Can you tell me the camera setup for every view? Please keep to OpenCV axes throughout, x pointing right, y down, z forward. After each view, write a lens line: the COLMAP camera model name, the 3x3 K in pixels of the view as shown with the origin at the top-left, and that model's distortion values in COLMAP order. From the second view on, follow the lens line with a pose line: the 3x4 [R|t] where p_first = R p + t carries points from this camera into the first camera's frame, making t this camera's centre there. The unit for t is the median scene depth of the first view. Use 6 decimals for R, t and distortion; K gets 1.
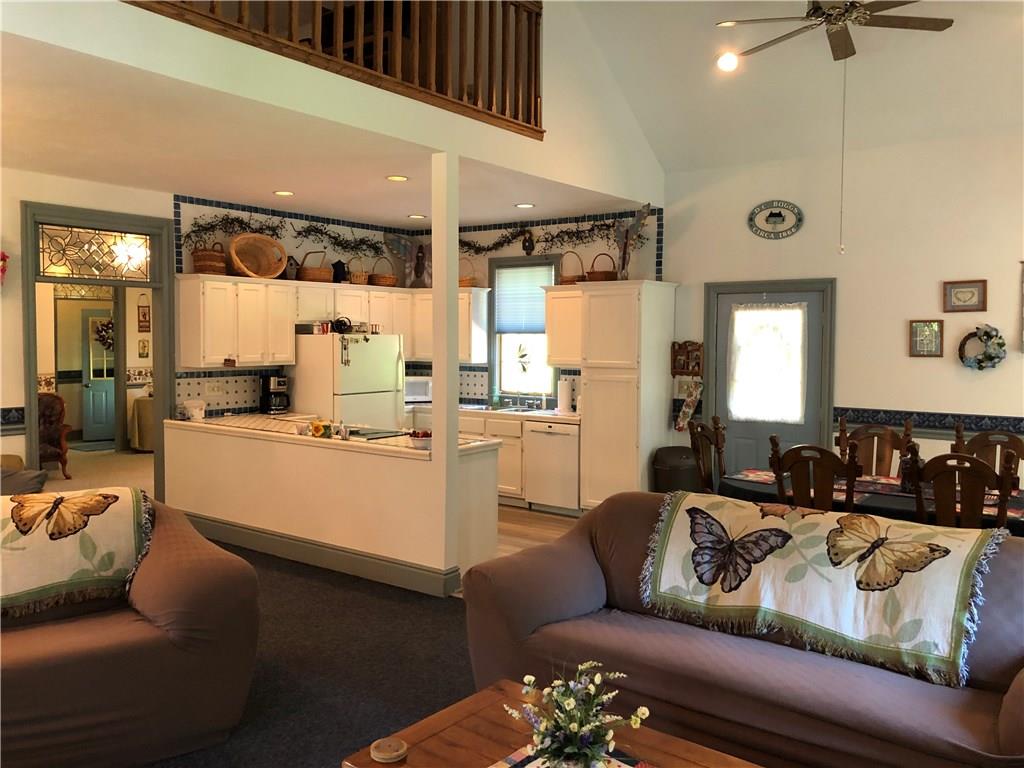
lens RADIAL K [[853.5, 0, 514.4], [0, 853.5, 377.9], [0, 0, 1]] dist [0.036853, -0.021545]
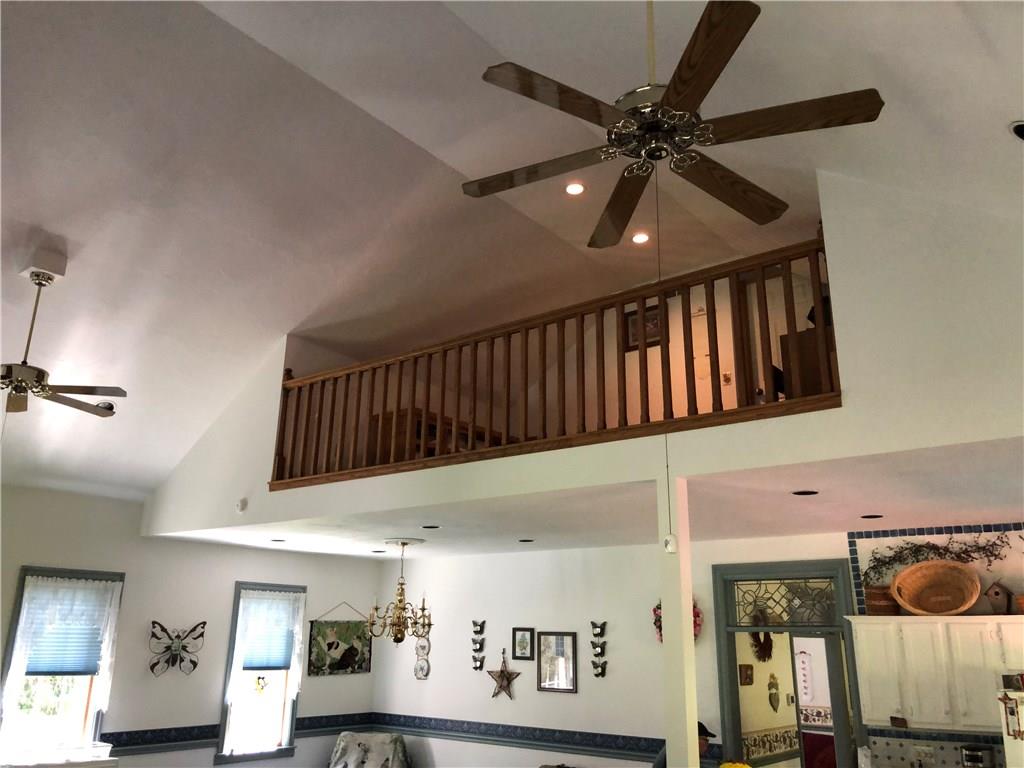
lens RADIAL K [[853.5, 0, 515.7], [0, 853.5, 366.9], [0, 0, 1]] dist [0.036853, -0.021545]
pose [[-0.009494, -0.315194, -0.948980, 0.593225], [-0.062498, 0.947354, -0.314029, -0.058888], [0.998000, 0.056328, -0.028693, 0.624989]]
